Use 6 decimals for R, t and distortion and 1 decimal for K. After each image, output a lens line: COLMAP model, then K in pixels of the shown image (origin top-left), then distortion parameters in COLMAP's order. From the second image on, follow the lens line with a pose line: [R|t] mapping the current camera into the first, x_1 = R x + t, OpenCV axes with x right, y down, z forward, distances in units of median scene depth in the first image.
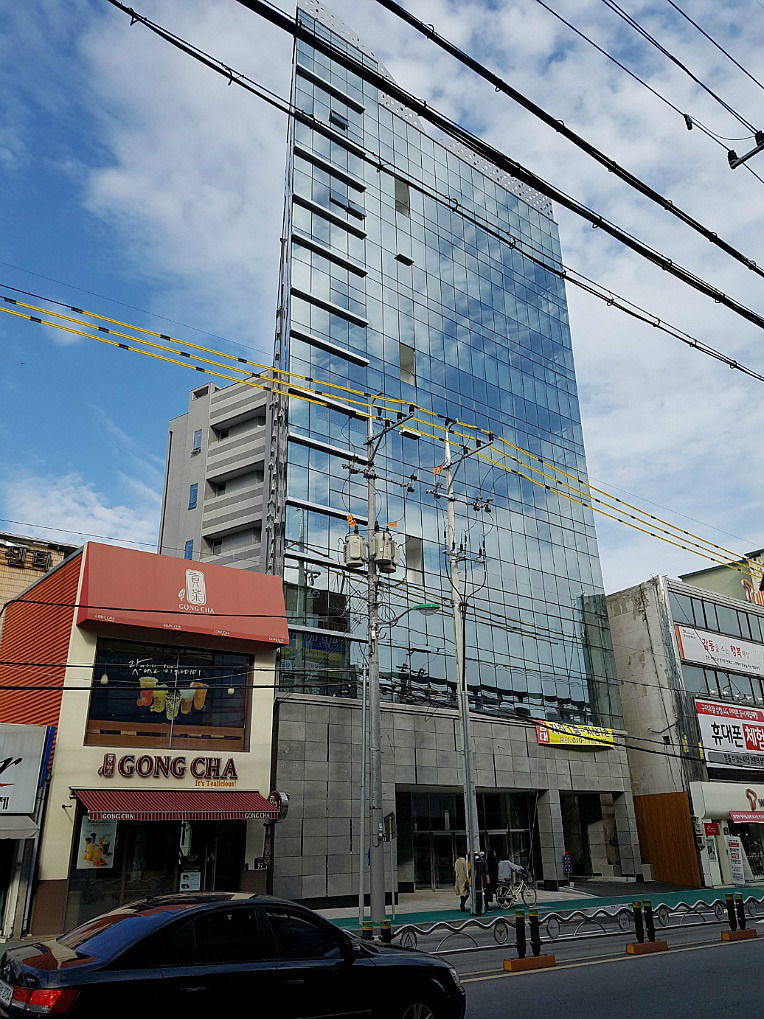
lens RADIAL K [[794.5, 0, 379.2], [0, 794.5, 505.0], [0, 0, 1]] dist [0.128457, -0.190776]
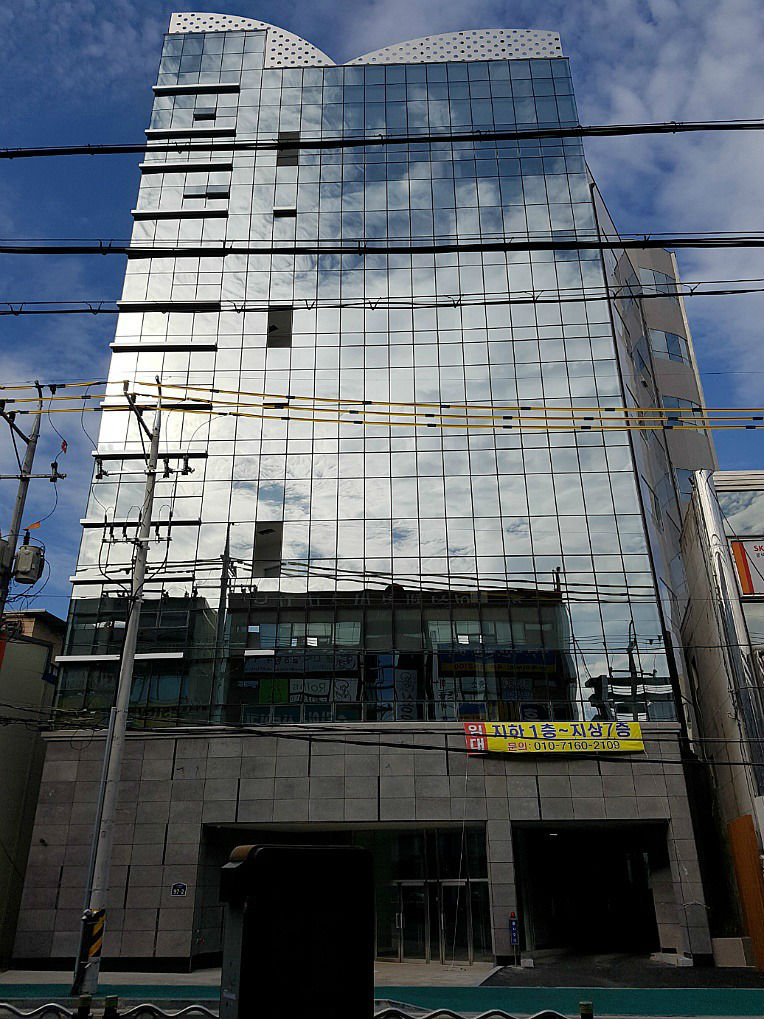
lens RADIAL K [[794.5, 0, 379.2], [0, 794.5, 505.0], [0, 0, 1]] dist [0.128457, -0.190776]
pose [[0.750014, -0.271053, -0.603331, 0.655710], [0.245093, 0.961130, -0.127117, 0.161766], [0.614335, -0.052533, 0.787294, 0.422950]]
